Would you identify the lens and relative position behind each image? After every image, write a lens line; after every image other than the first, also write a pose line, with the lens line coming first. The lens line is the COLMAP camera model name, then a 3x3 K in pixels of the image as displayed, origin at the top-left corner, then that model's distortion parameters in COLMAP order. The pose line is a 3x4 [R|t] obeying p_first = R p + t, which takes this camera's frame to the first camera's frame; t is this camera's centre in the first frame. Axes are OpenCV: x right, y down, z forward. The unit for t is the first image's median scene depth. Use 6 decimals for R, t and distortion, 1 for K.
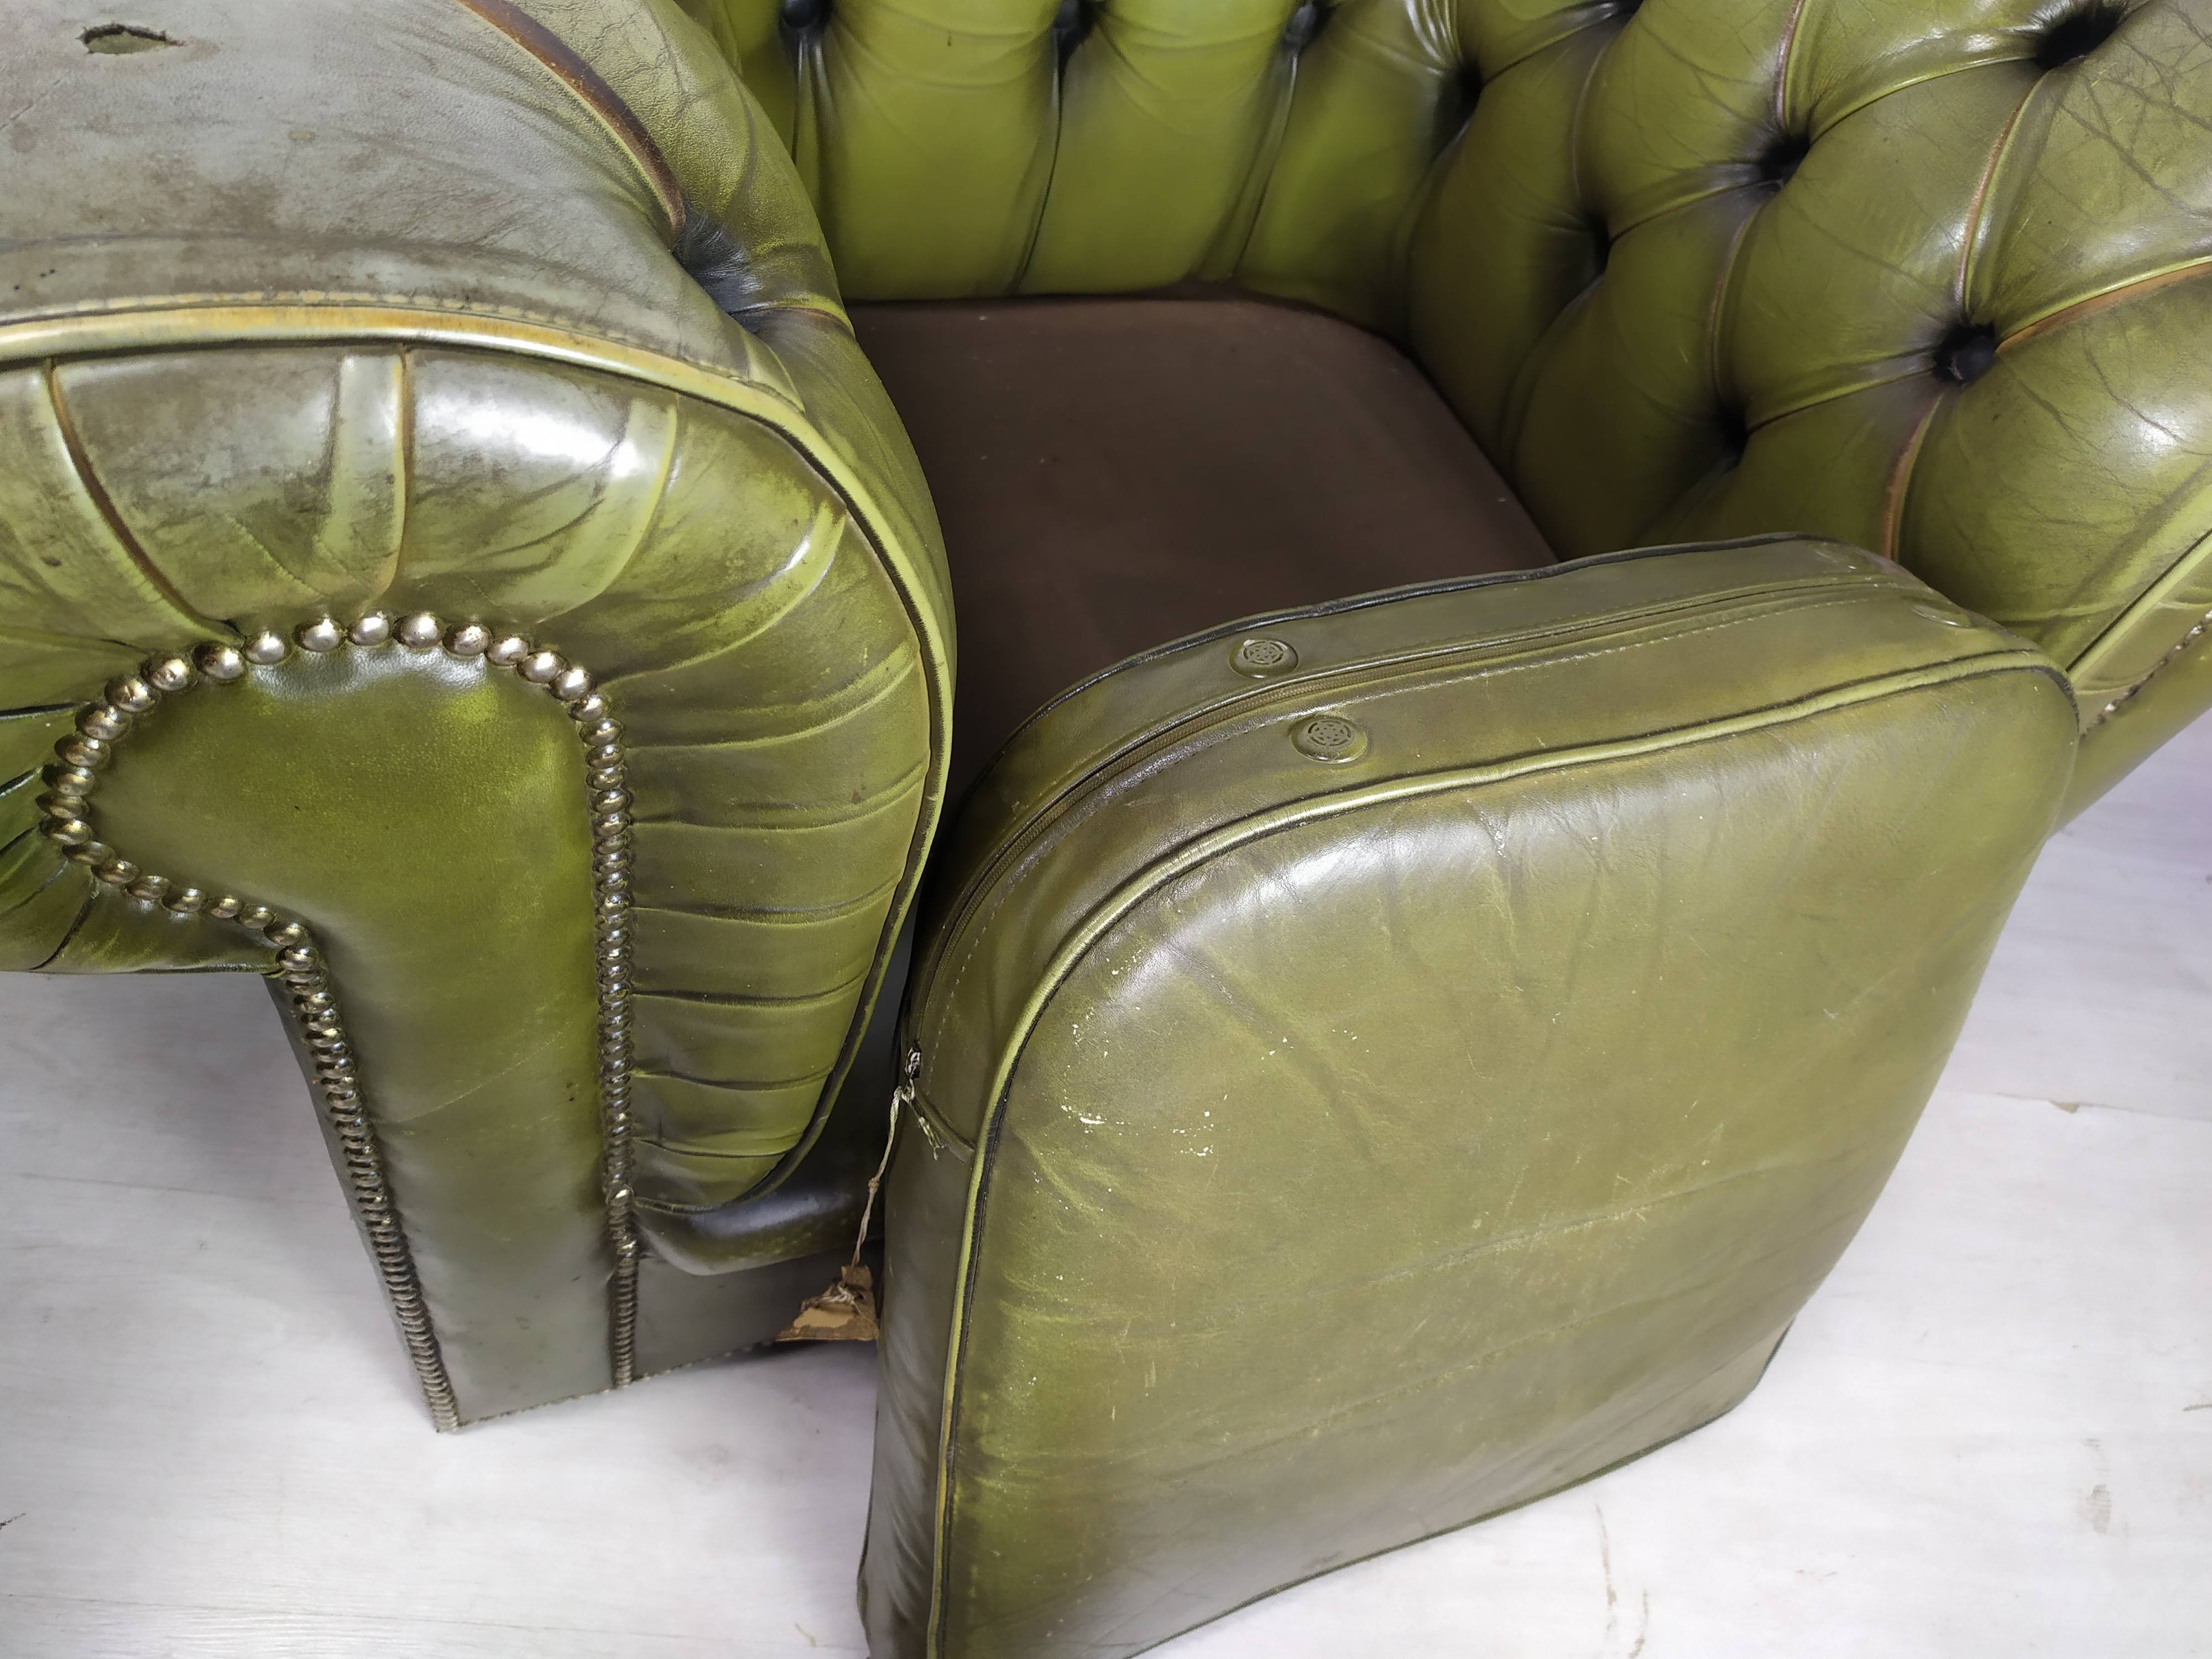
lens RADIAL K [[1690.6, 0, 1136.1], [0, 1690.6, 843.3], [0, 0, 1]] dist [0.014275, -0.003666]
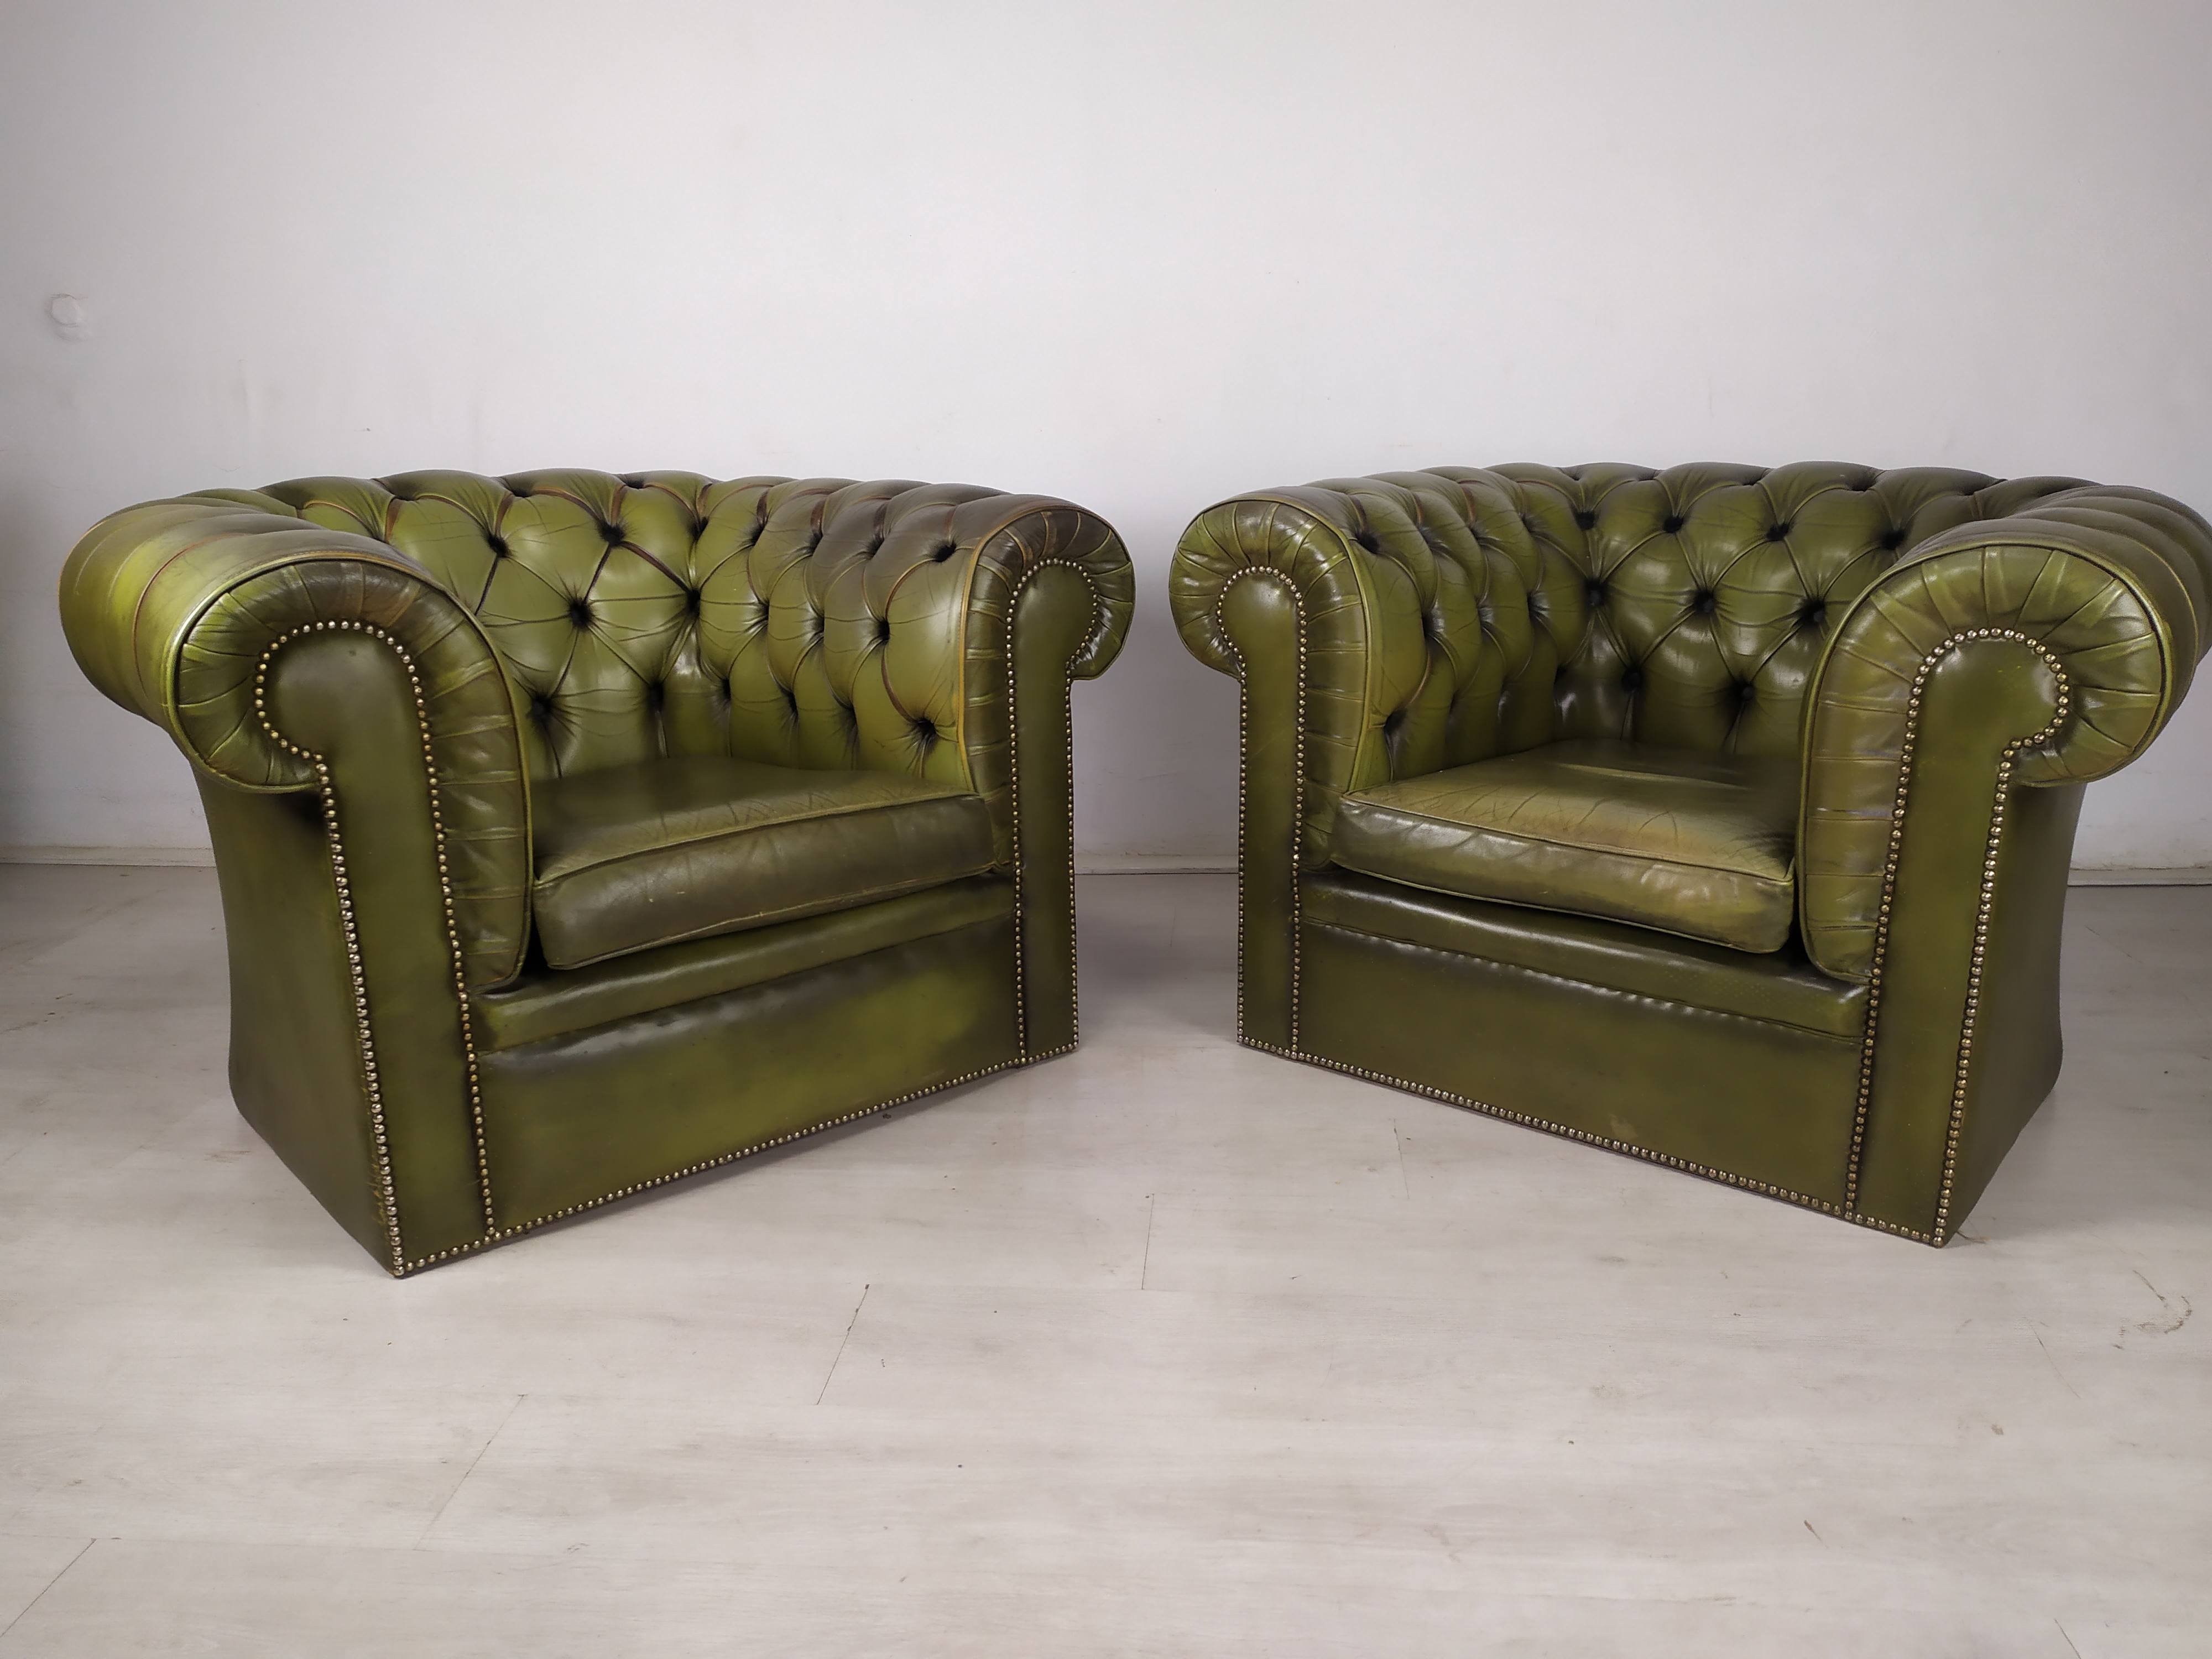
lens RADIAL K [[1690.6, 0, 1136.1], [0, 1690.6, 843.3], [0, 0, 1]] dist [0.014275, -0.003666]
pose [[0.518347, 0.006715, -0.855144, 4.253215], [-0.623177, 0.687761, -0.372338, 2.960266], [0.585635, 0.725906, 0.360683, -0.591394]]
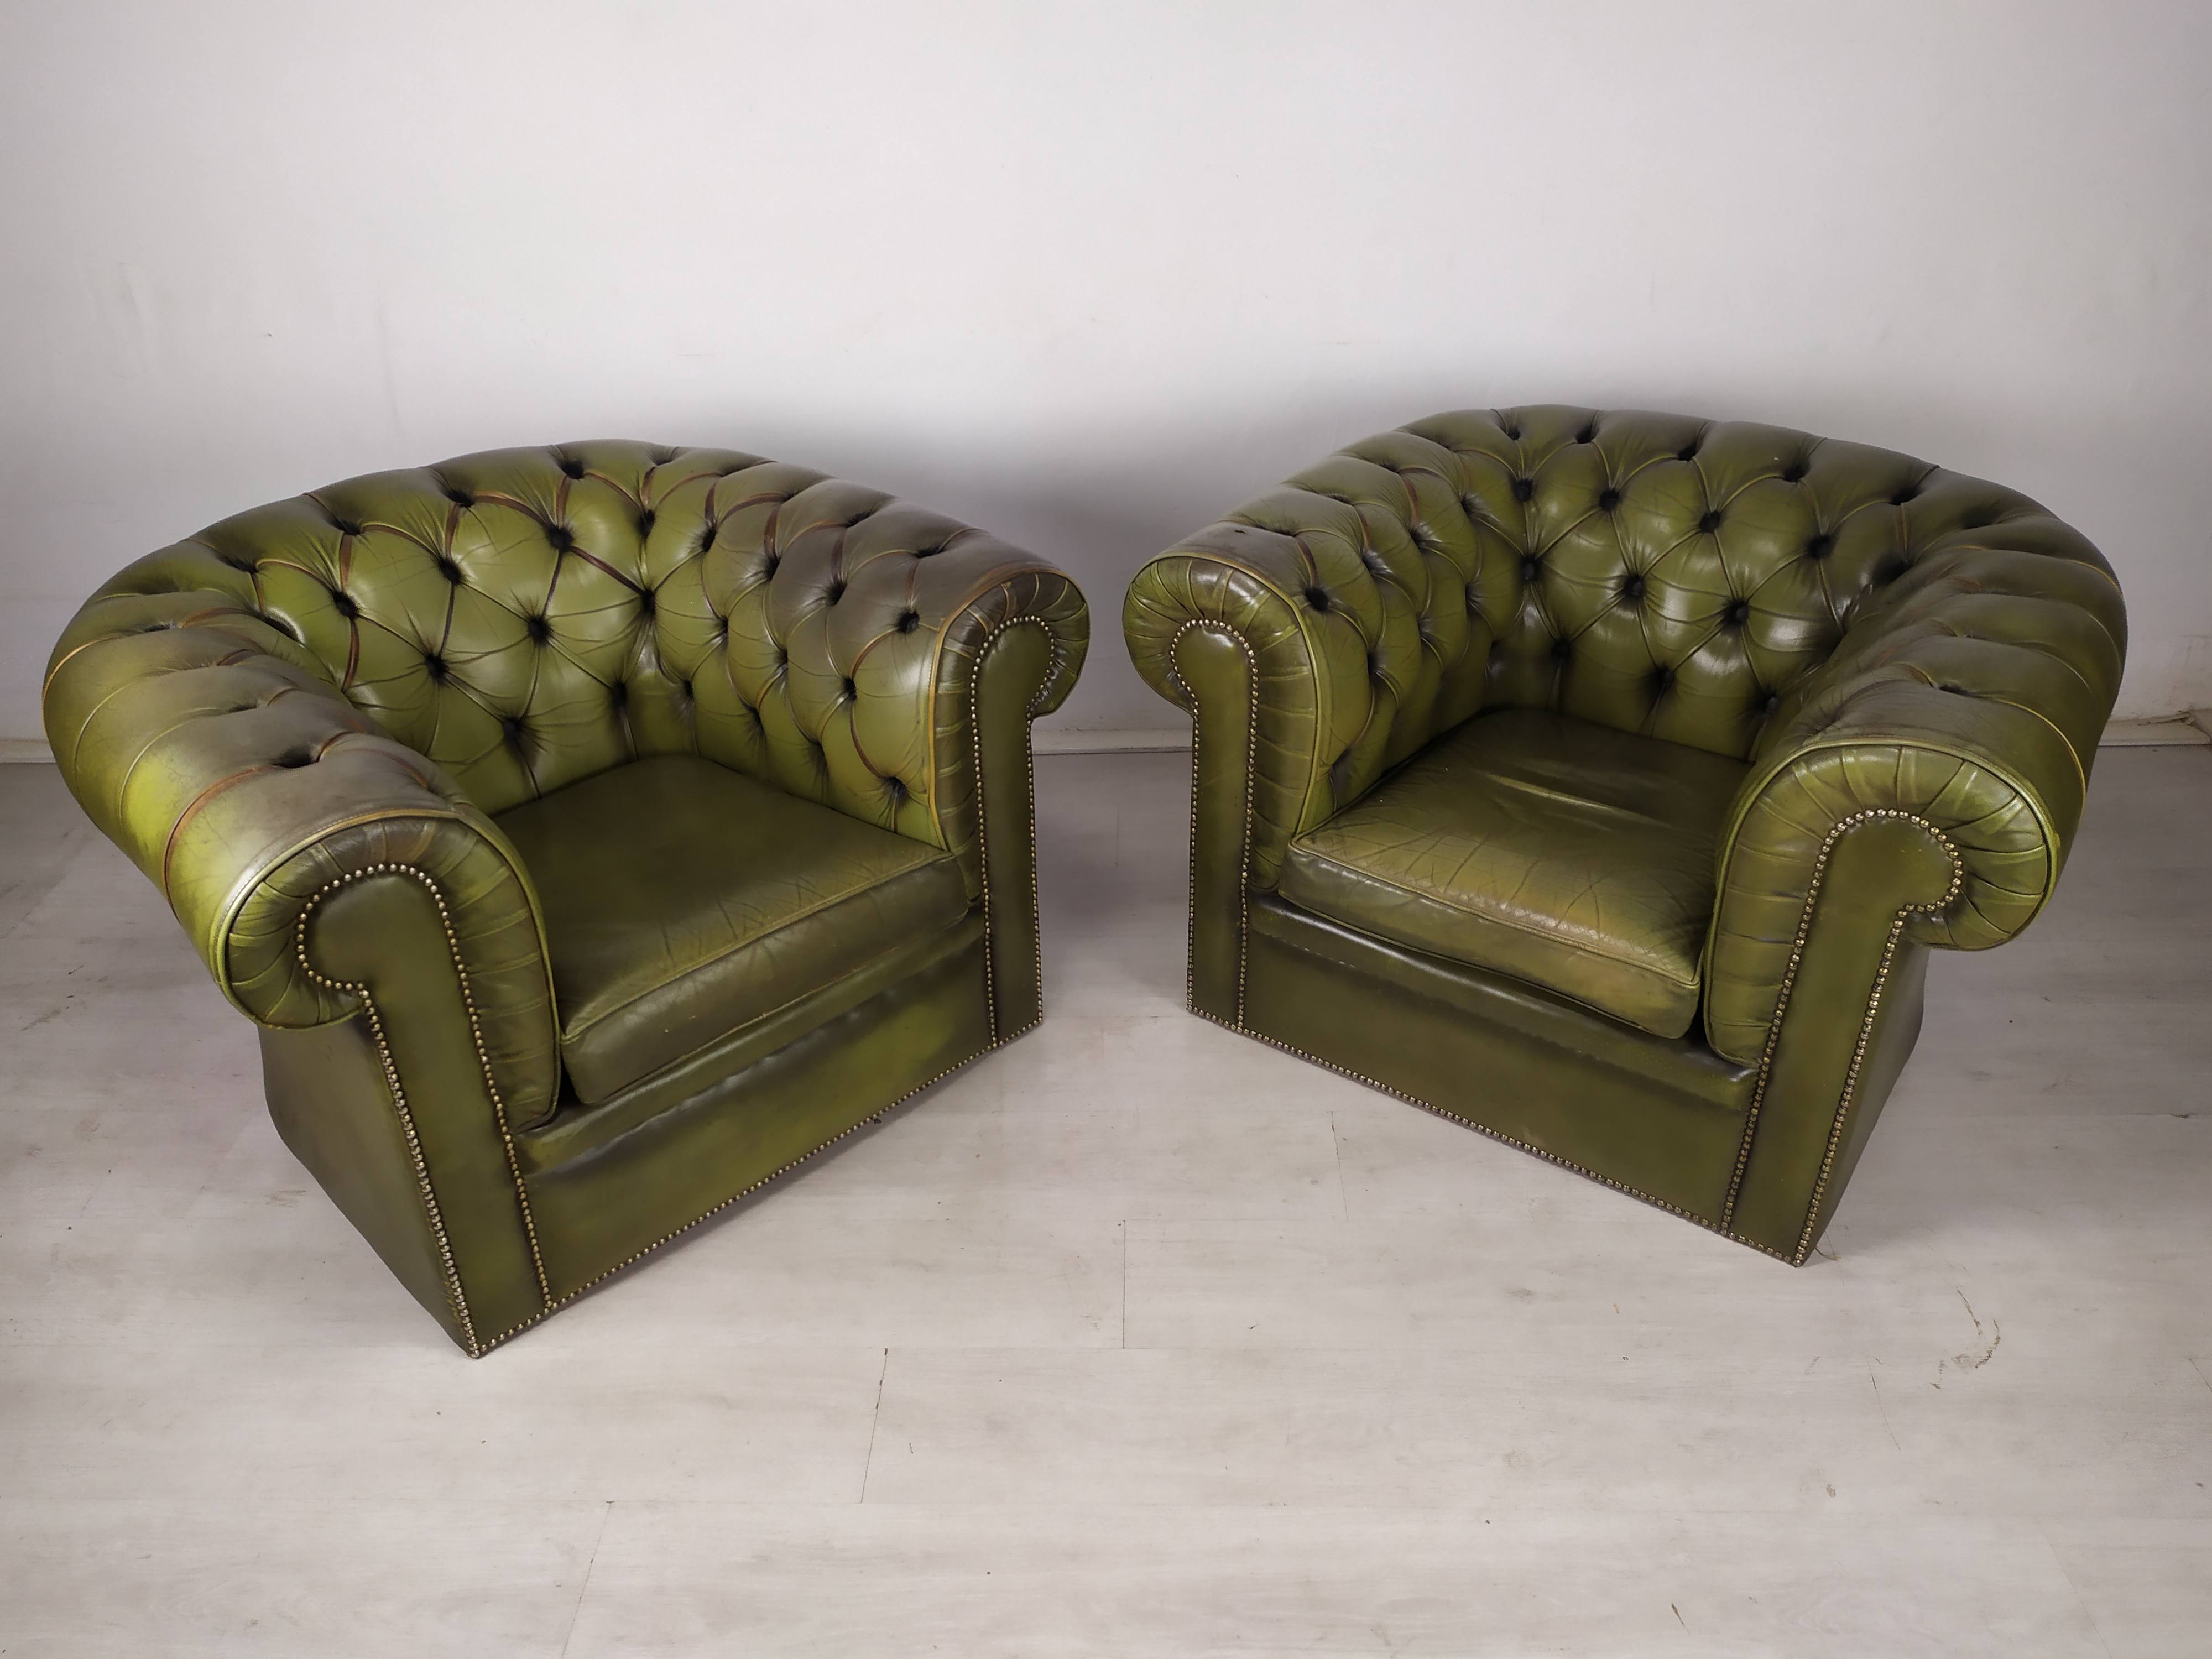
lens RADIAL K [[1674.7, 0, 1100.4], [0, 1674.7, 822.2], [0, 0, 1]] dist [0.015547, -0.000874]
pose [[0.555354, 0.219119, -0.802228, 4.199716], [-0.595673, 0.777962, -0.199872, 1.855817], [0.580307, 0.588865, 0.562567, -2.096870]]
